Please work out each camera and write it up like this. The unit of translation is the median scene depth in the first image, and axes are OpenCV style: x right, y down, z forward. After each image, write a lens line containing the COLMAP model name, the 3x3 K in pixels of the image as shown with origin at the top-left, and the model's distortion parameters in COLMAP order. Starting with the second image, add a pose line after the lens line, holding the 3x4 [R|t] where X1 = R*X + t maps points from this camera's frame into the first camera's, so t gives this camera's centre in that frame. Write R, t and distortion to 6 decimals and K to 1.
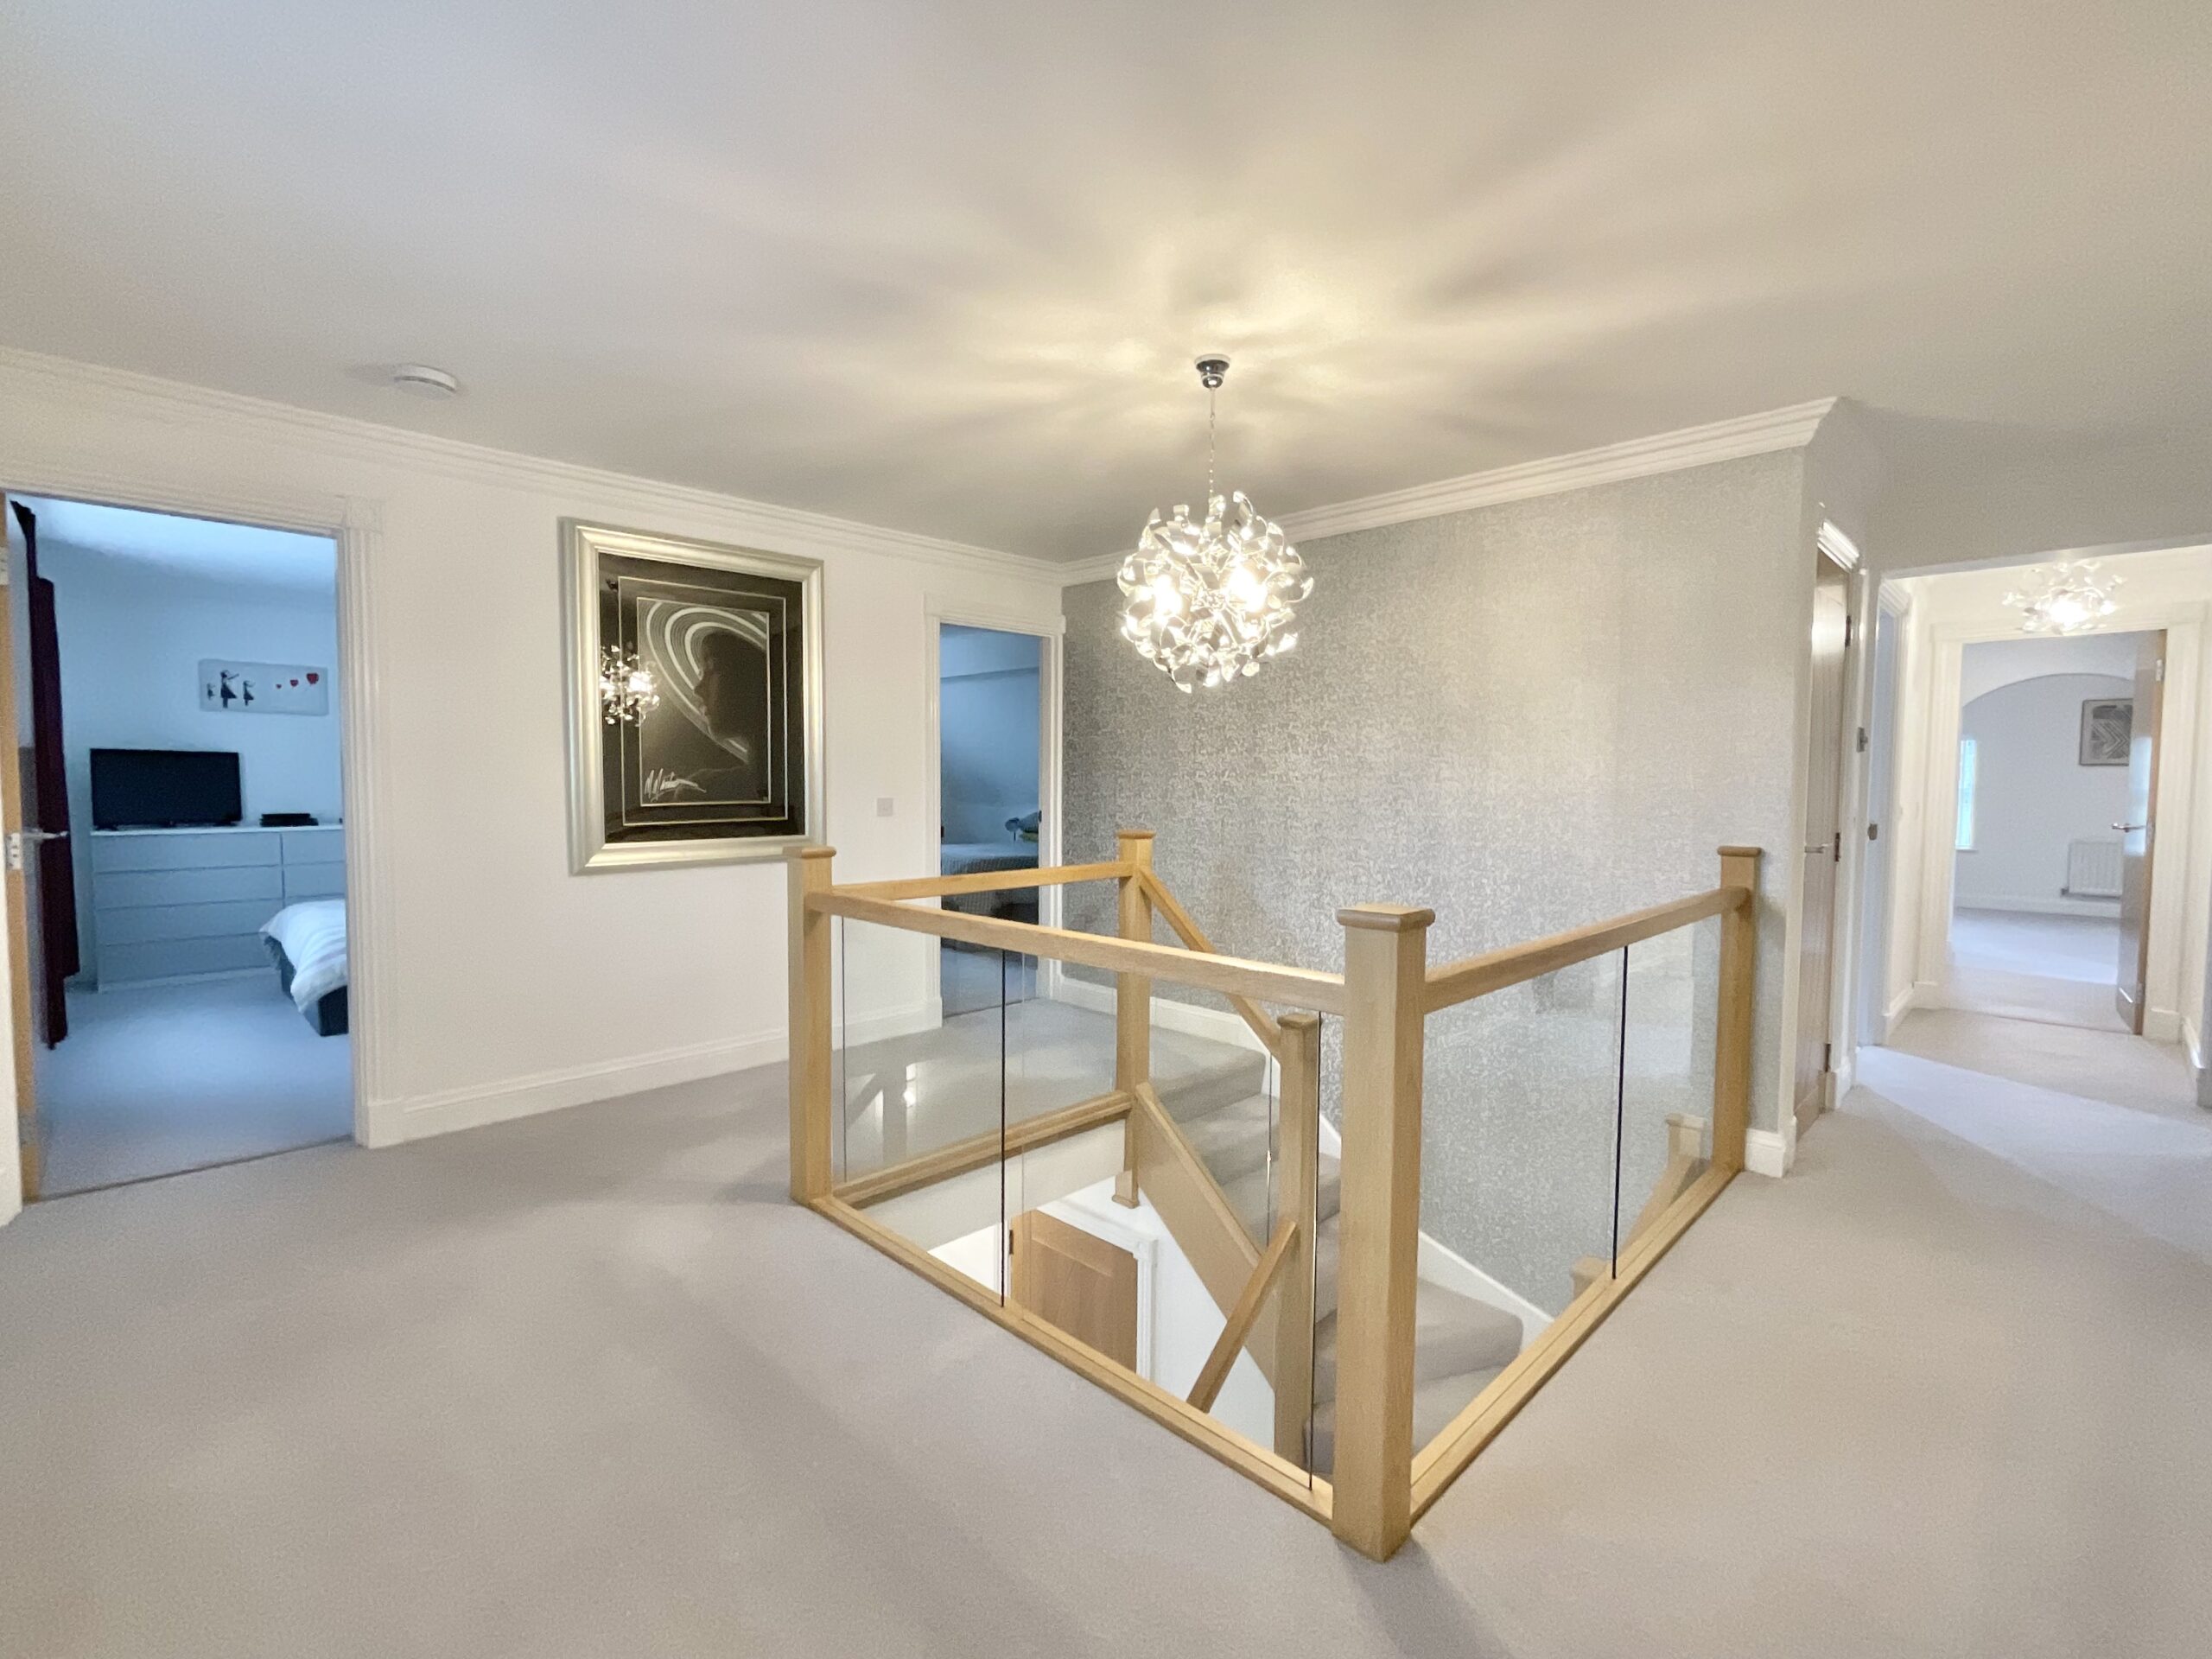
lens RADIAL K [[987.9, 0, 1118.9], [0, 987.9, 842.2], [0, 0, 1]] dist [-0.002609, 0.000110]
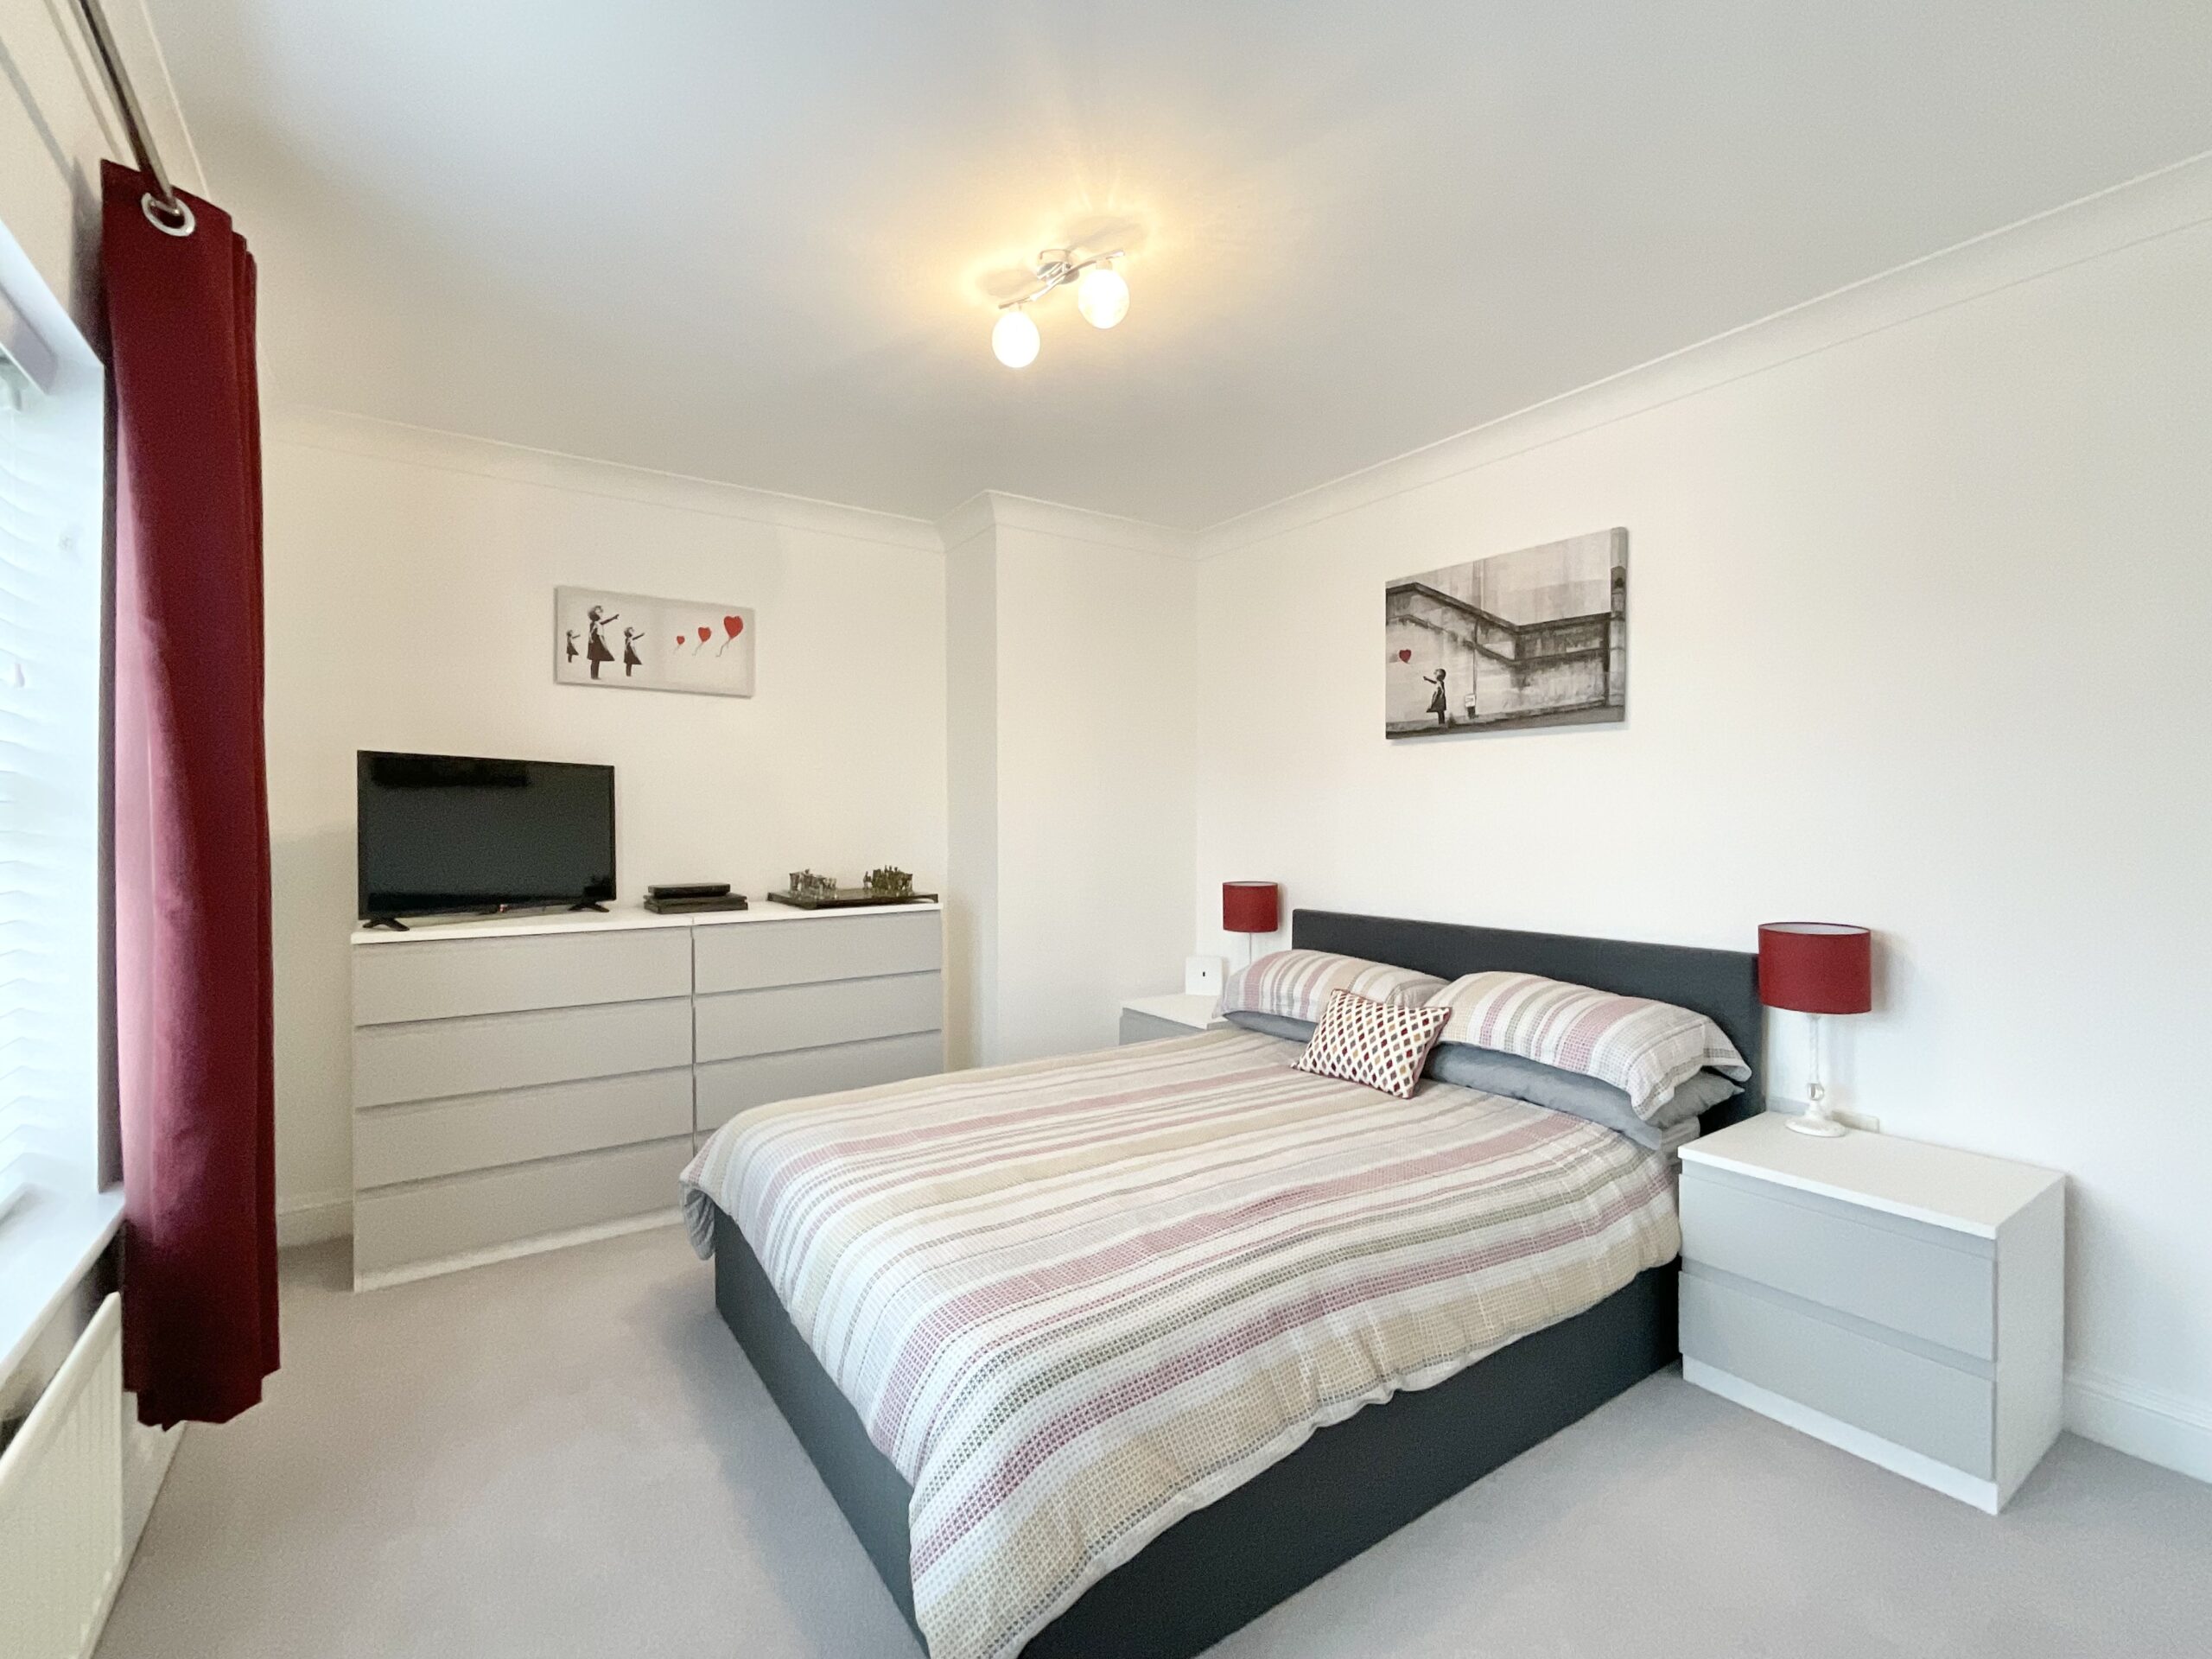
lens RADIAL K [[987.9, 0, 1102.6], [0, 987.9, 821.5], [0, 0, 1]] dist [-0.002609, 0.000110]
pose [[0.983240, 0.000718, -0.182317, -0.550186], [-0.008977, 0.998970, -0.044478, -0.041868], [0.182097, 0.045369, 0.982233, 0.544637]]
